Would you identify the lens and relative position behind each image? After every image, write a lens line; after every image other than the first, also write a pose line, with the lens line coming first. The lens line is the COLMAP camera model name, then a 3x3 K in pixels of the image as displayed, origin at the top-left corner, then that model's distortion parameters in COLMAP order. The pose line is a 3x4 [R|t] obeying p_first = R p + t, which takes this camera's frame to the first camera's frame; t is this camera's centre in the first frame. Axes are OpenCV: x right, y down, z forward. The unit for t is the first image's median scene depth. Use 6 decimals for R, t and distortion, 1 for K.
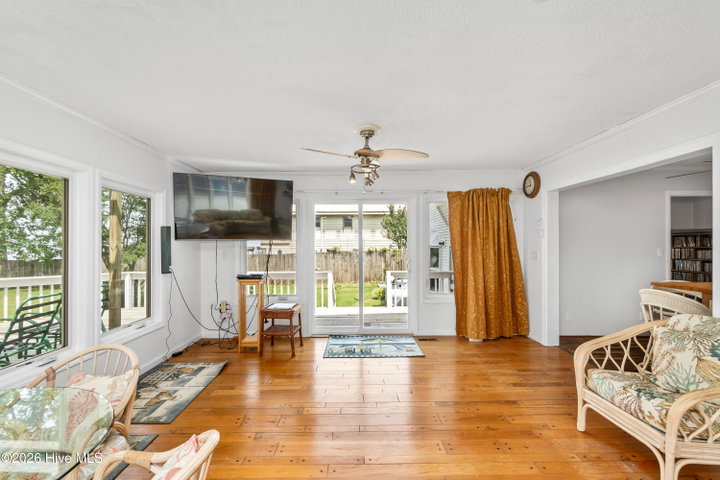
lens RADIAL K [[309.6, 0, 359.9], [0, 309.6, 241.6], [0, 0, 1]] dist [-0.008583, 0.001689]
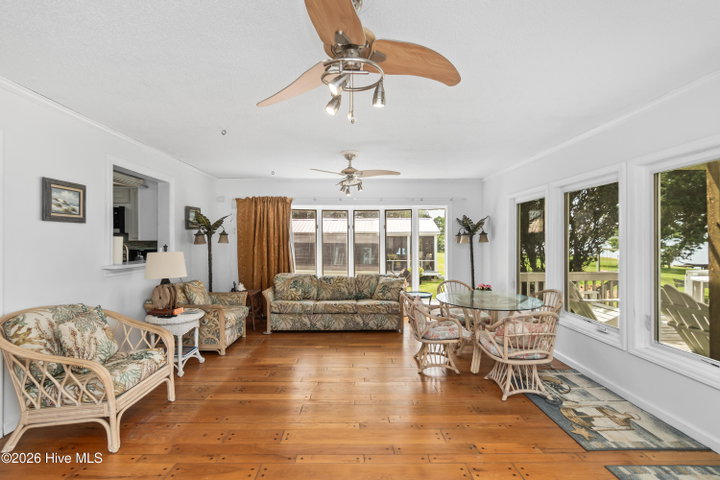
lens RADIAL K [[309.6, 0, 358.0], [0, 309.6, 241.8], [0, 0, 1]] dist [-0.008583, 0.001689]
pose [[-0.999972, 0.001133, 0.007408, 0.006801], [0.001054, 0.999943, -0.010660, 0.015091], [-0.007419, -0.010652, -0.999916, 1.451534]]
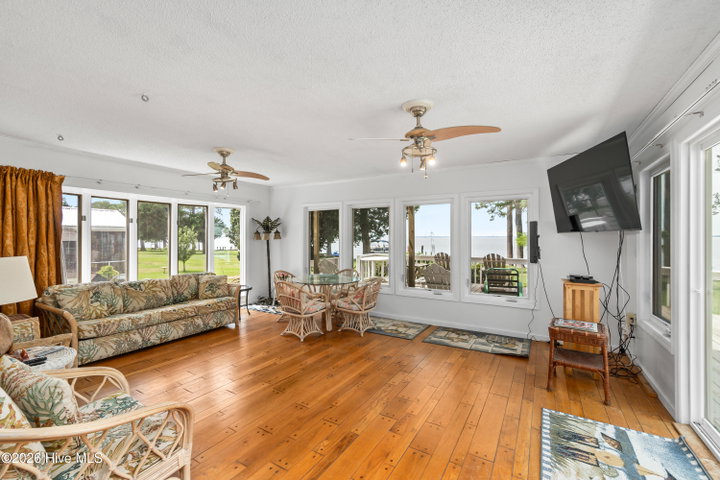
lens RADIAL K [[309.6, 0, 360.1], [0, 309.6, 239.8], [0, 0, 1]] dist [-0.008583, 0.001689]
pose [[-0.532916, 0.005025, -0.846153, 0.845393], [0.009576, 0.999954, -0.000092, 0.008778], [0.846114, -0.008152, -0.532940, 1.321352]]
